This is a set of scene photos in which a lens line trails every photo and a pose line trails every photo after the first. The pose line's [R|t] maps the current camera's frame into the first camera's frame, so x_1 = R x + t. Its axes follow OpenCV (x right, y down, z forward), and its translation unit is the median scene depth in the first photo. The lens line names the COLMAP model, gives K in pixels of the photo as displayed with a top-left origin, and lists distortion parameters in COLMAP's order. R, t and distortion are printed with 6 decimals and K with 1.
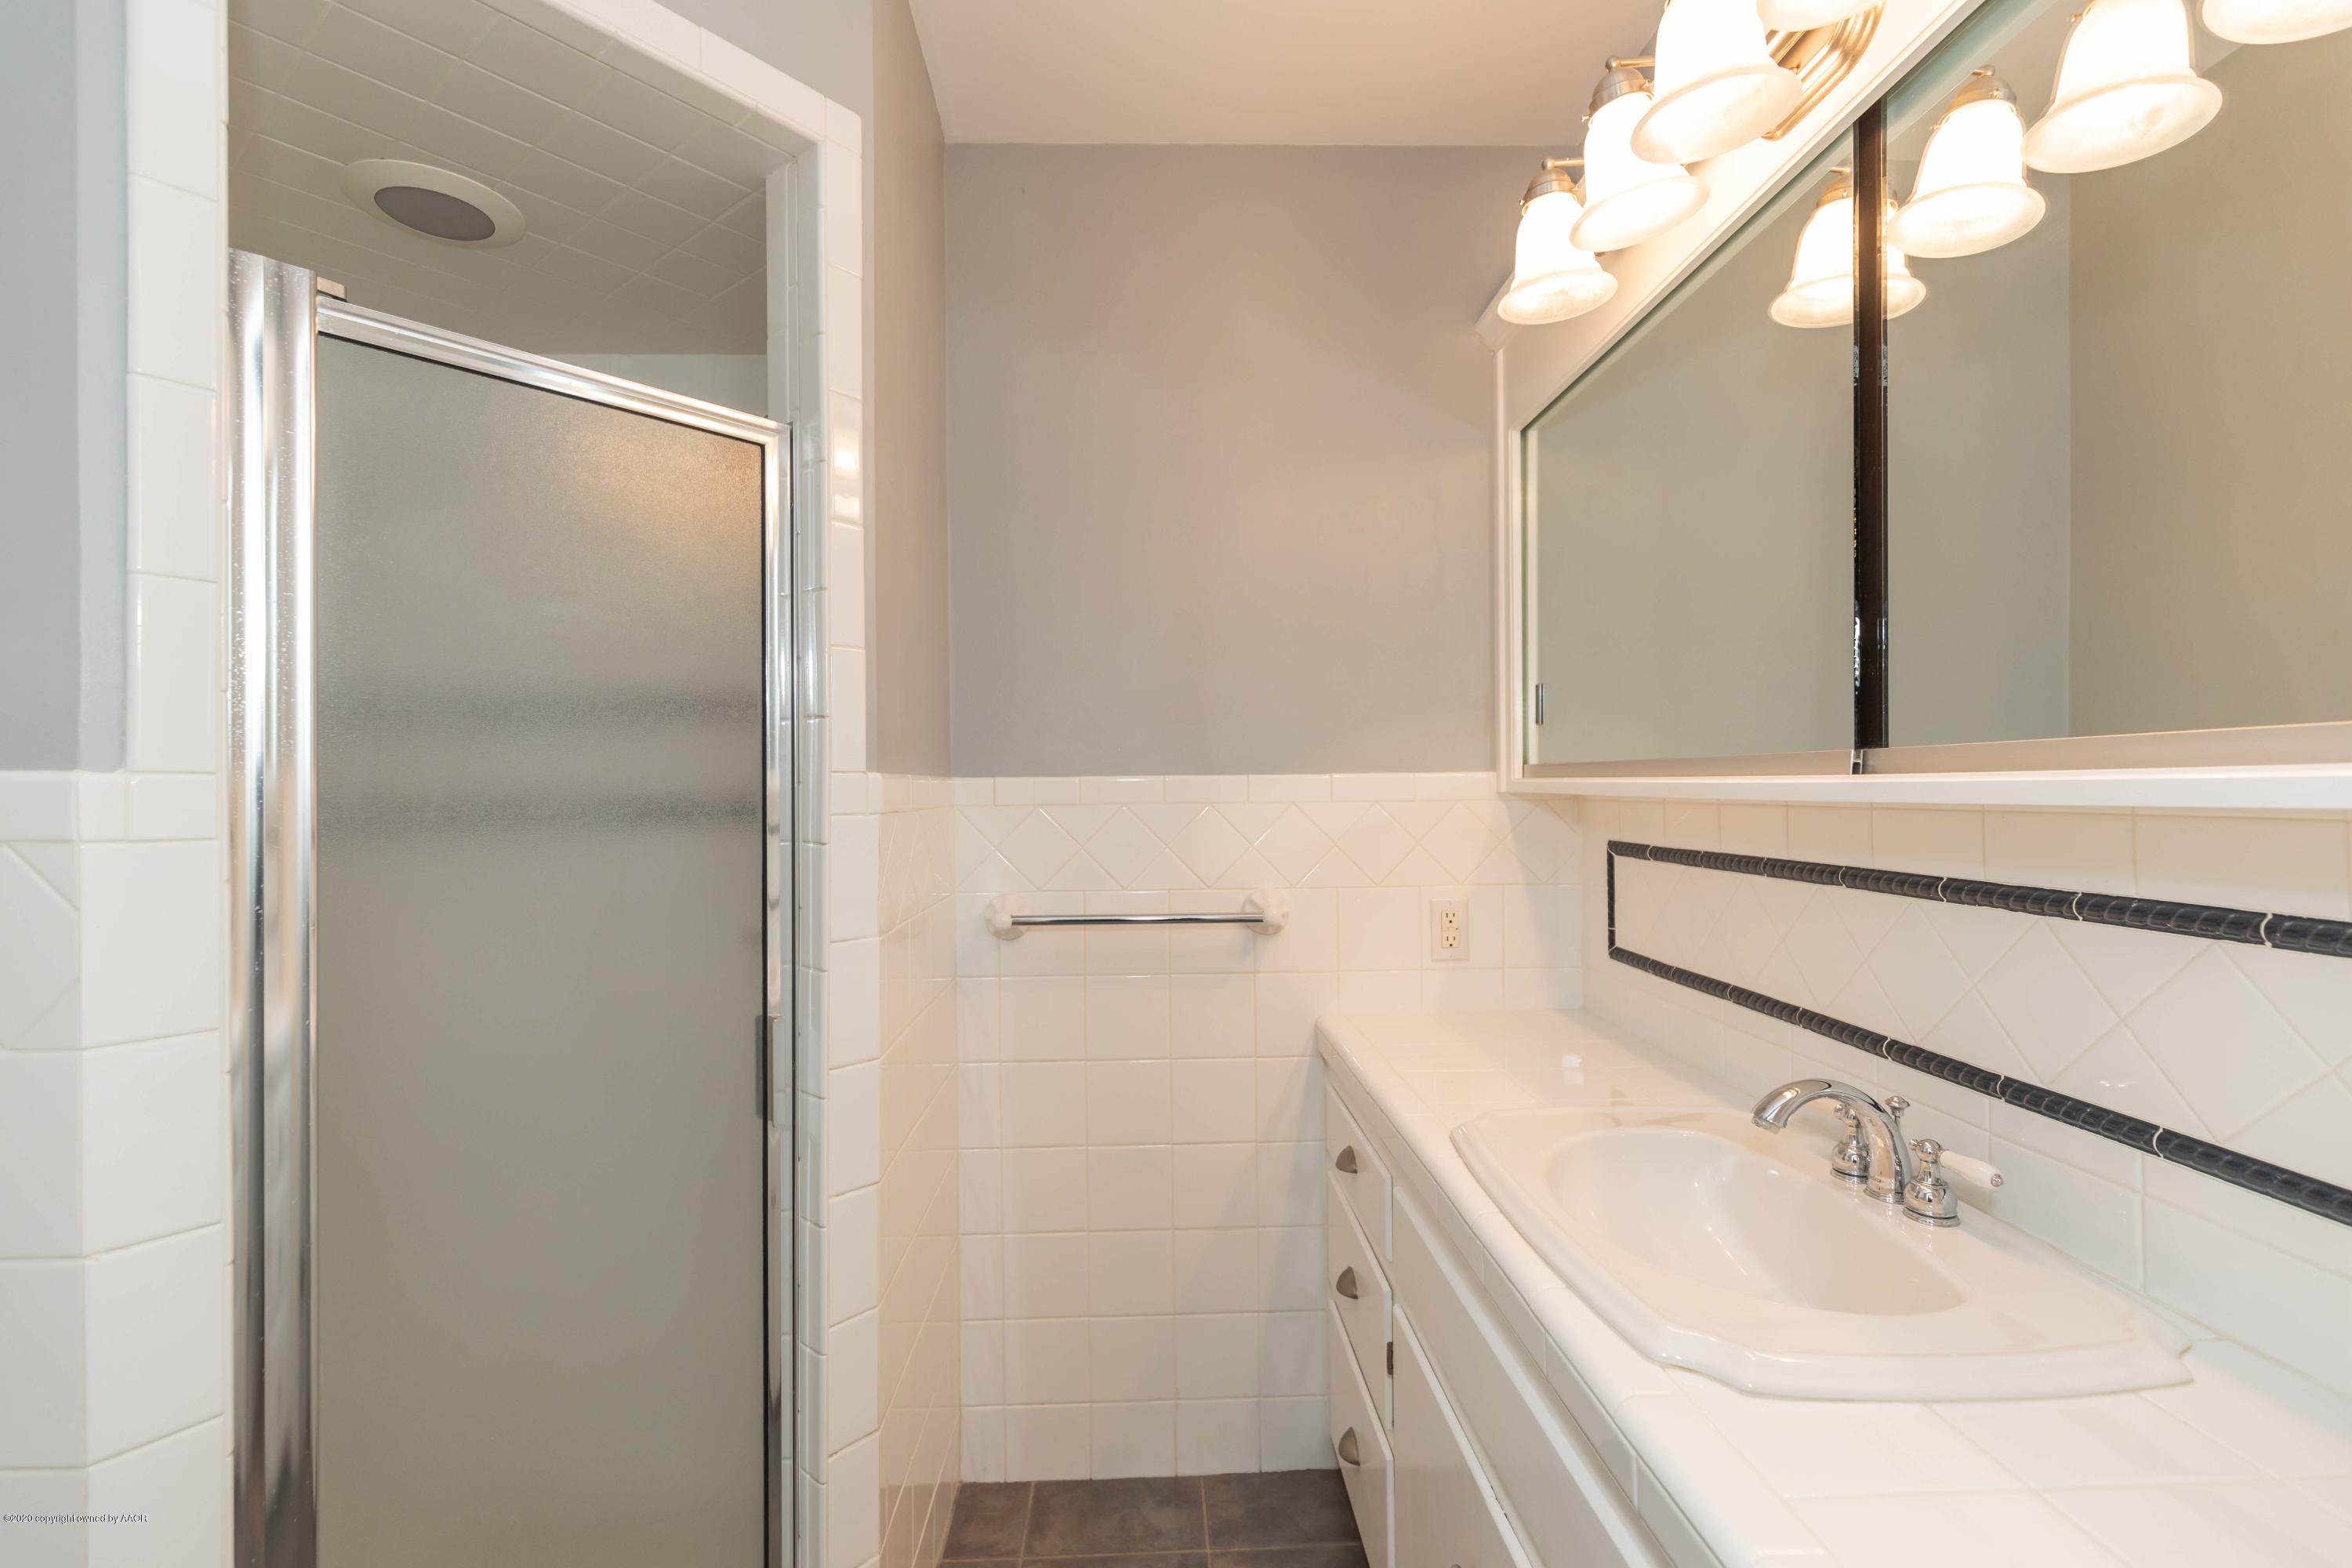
lens RADIAL K [[1062.1, 0, 1187.7], [0, 1062.1, 778.3], [0, 0, 1]] dist [0.000765, -0.000420]
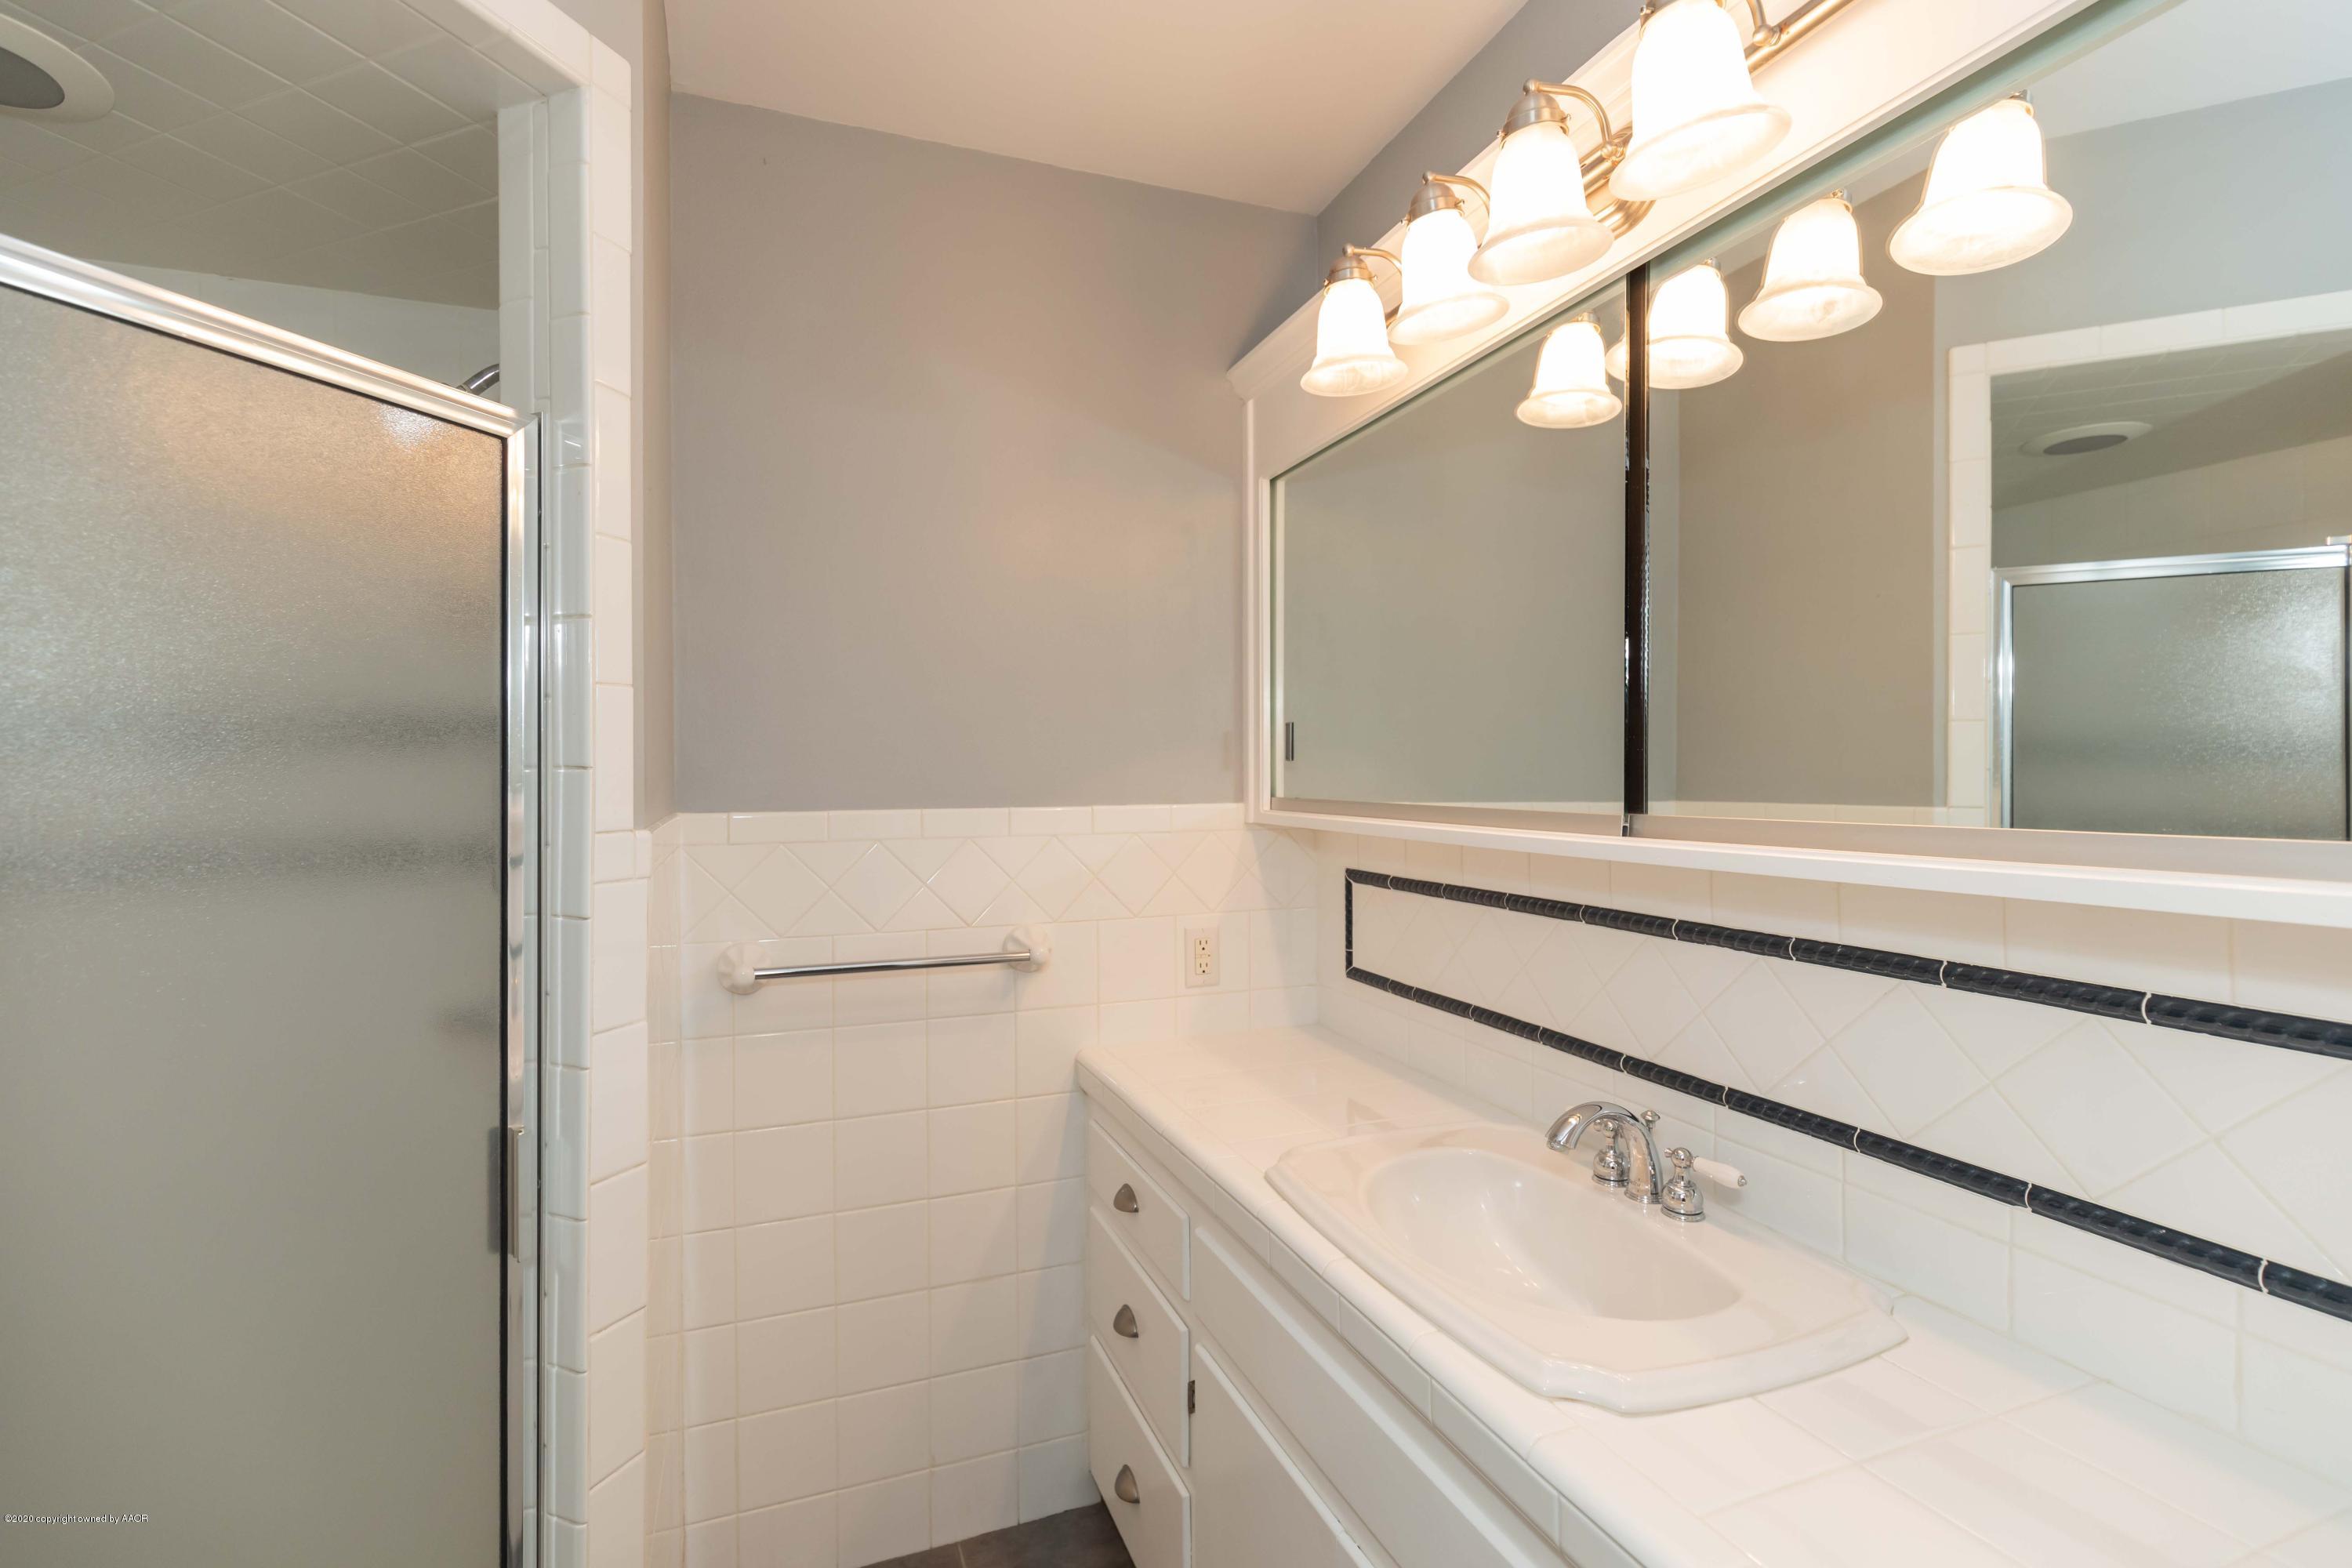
lens RADIAL K [[1061.5, 0, 1174.7], [0, 1061.5, 770.8], [0, 0, 1]] dist [0.002652, -0.000316]
pose [[0.947585, 0.006305, 0.319441, -0.165275], [-0.006827, 0.999977, 0.000513, -0.058092], [-0.319430, -0.002667, 0.947606, 0.047895]]
